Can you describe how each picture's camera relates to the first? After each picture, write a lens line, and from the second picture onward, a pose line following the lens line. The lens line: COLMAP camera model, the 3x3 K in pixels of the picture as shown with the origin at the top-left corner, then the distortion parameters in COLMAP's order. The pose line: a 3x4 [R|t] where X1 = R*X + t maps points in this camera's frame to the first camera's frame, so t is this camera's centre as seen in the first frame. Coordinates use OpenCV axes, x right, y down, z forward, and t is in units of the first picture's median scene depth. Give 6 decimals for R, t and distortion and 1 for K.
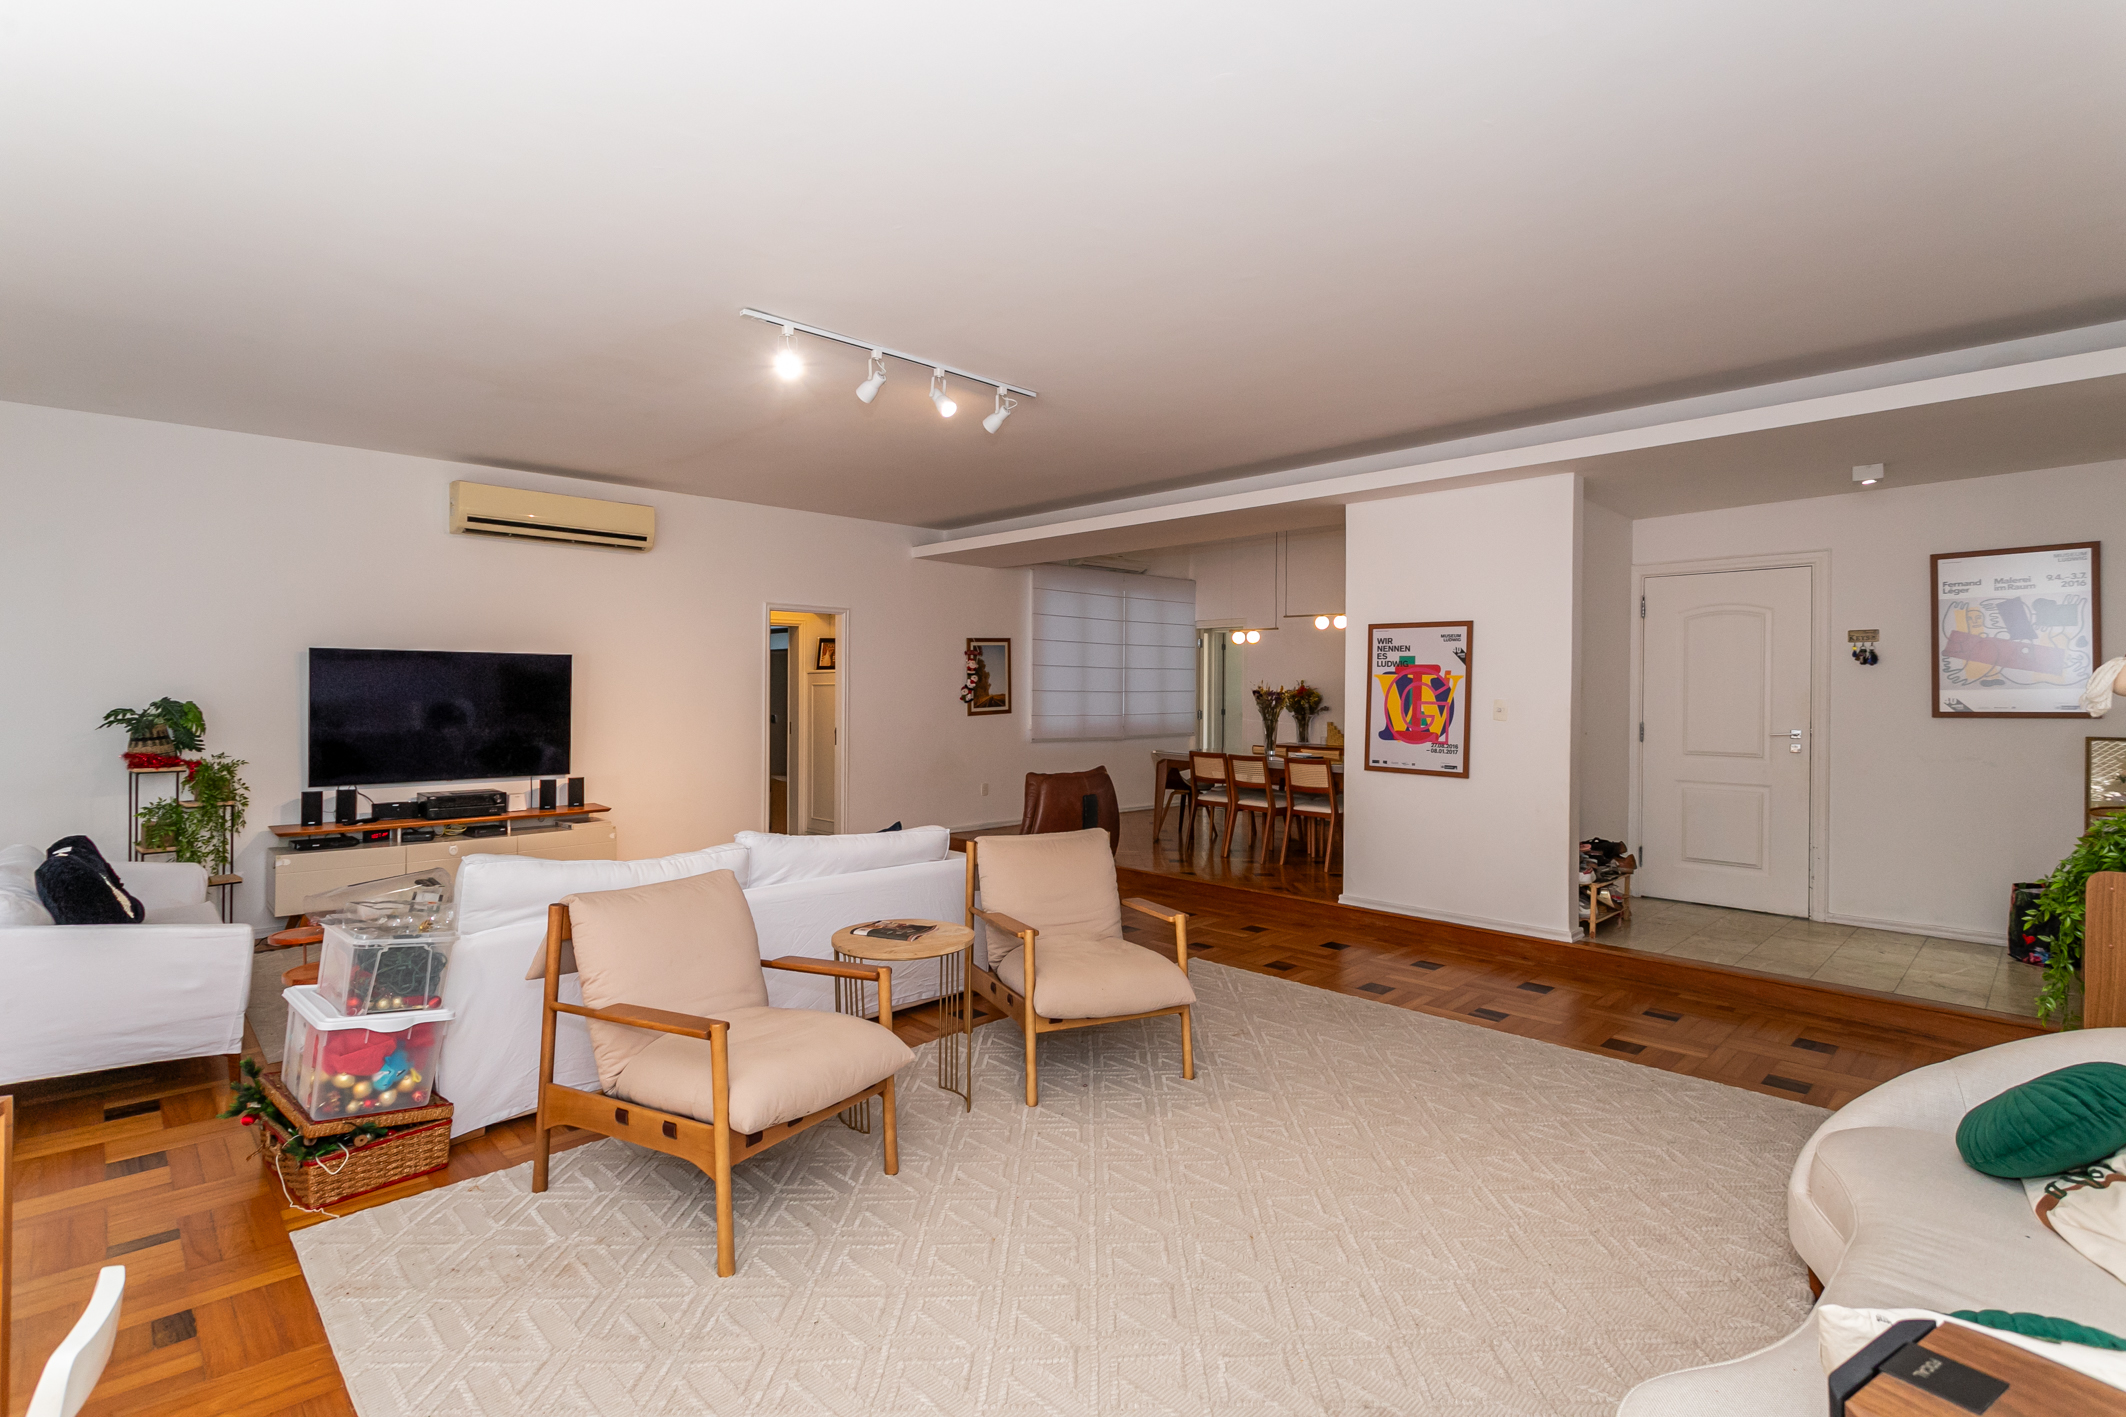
lens RADIAL K [[1004.6, 0, 1061.7], [0, 1004.6, 690.2], [0, 0, 1]] dist [0.002493, 0.000866]
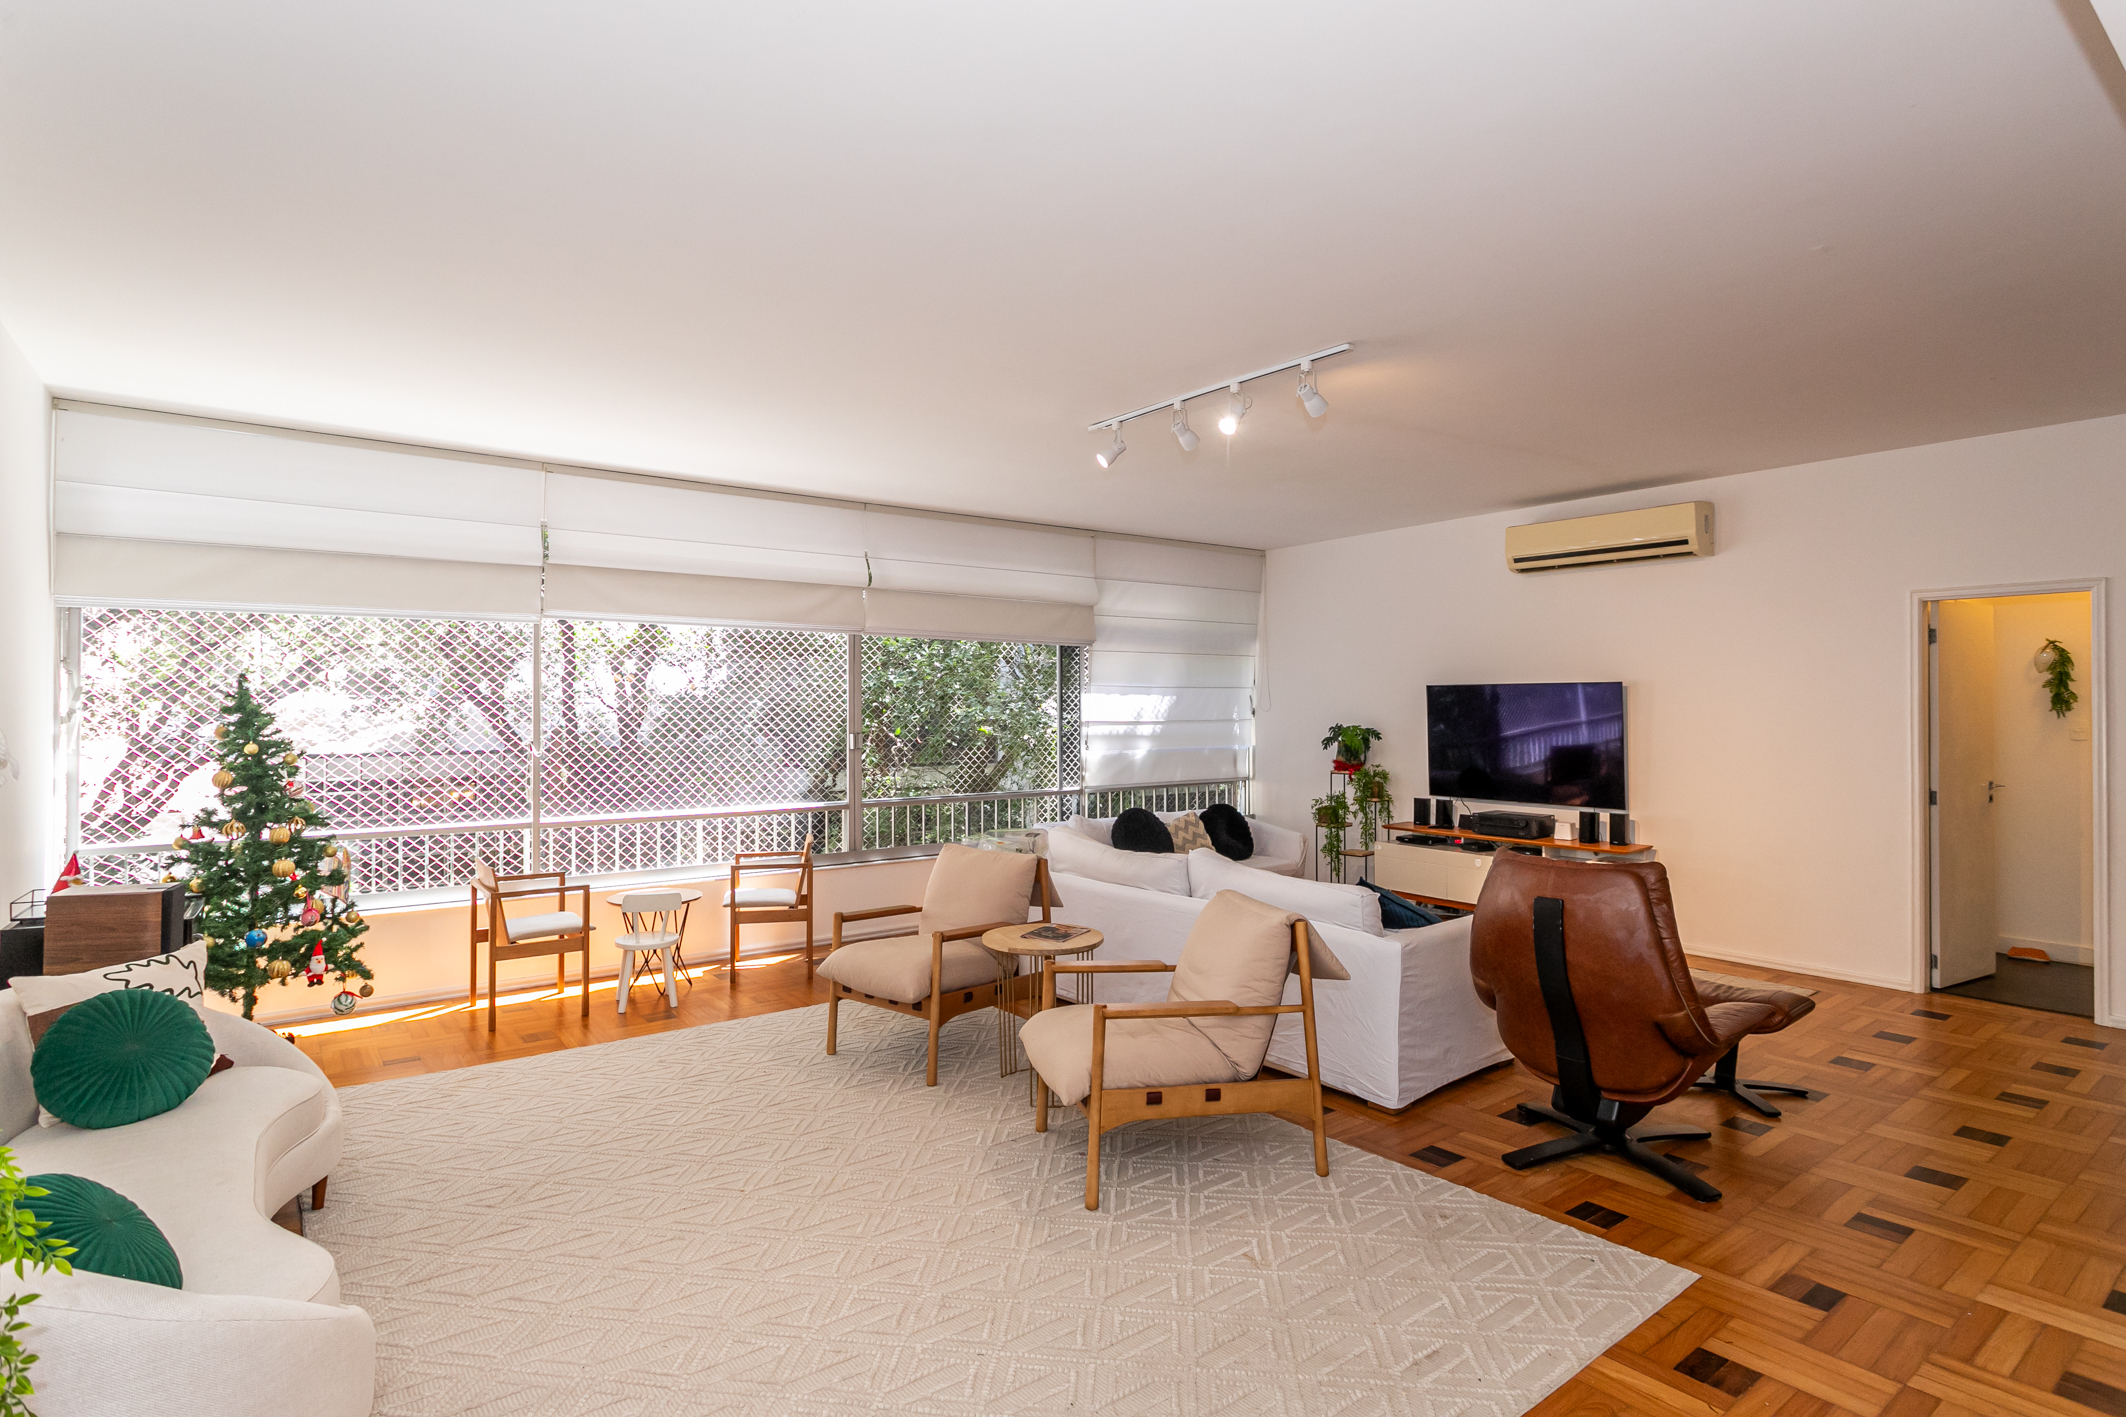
lens RADIAL K [[1071.4, 0, 1060.8], [0, 1071.4, 701.9], [0, 0, 1]] dist [-0.015710, 0.009165]
pose [[-0.119569, -0.008189, -0.992792, 0.633561], [0.000640, 0.999965, -0.008326, -0.010030], [0.992826, -0.001631, -0.119560, 0.691270]]
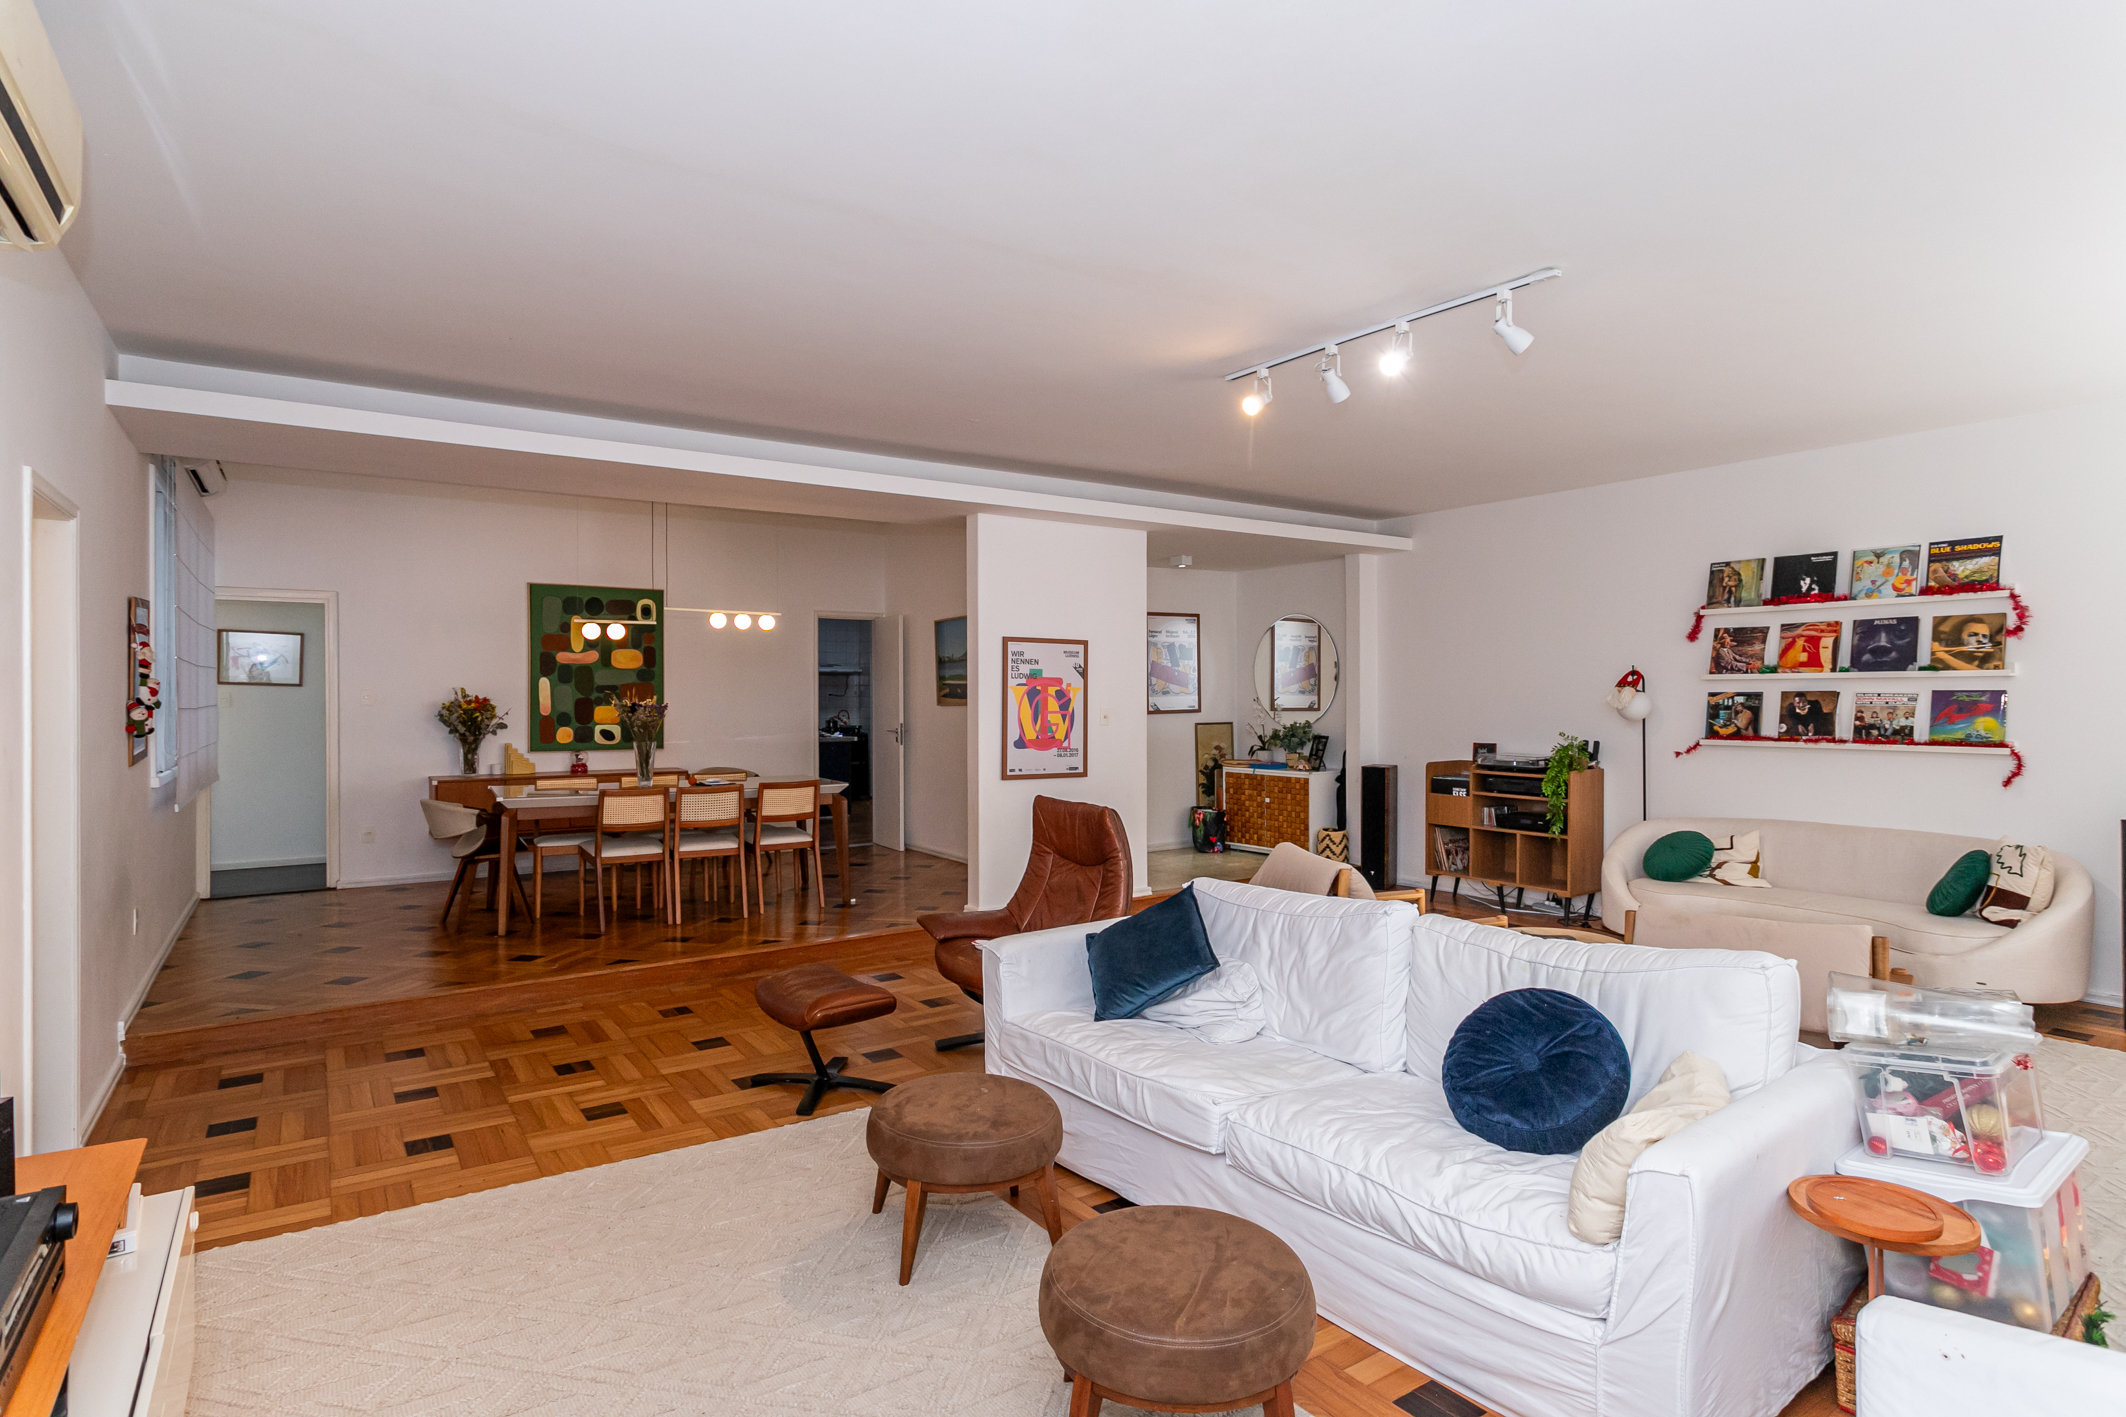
lens RADIAL K [[1108.7, 0, 1055.1], [0, 1108.7, 697.2], [0, 0, 1]] dist [-0.013238, 0.011346]
pose [[0.166663, -0.007586, 0.985985, -0.813073], [0.004205, 0.999967, 0.006982, -0.012039], [-0.986005, 0.002983, 0.166690, 0.779749]]
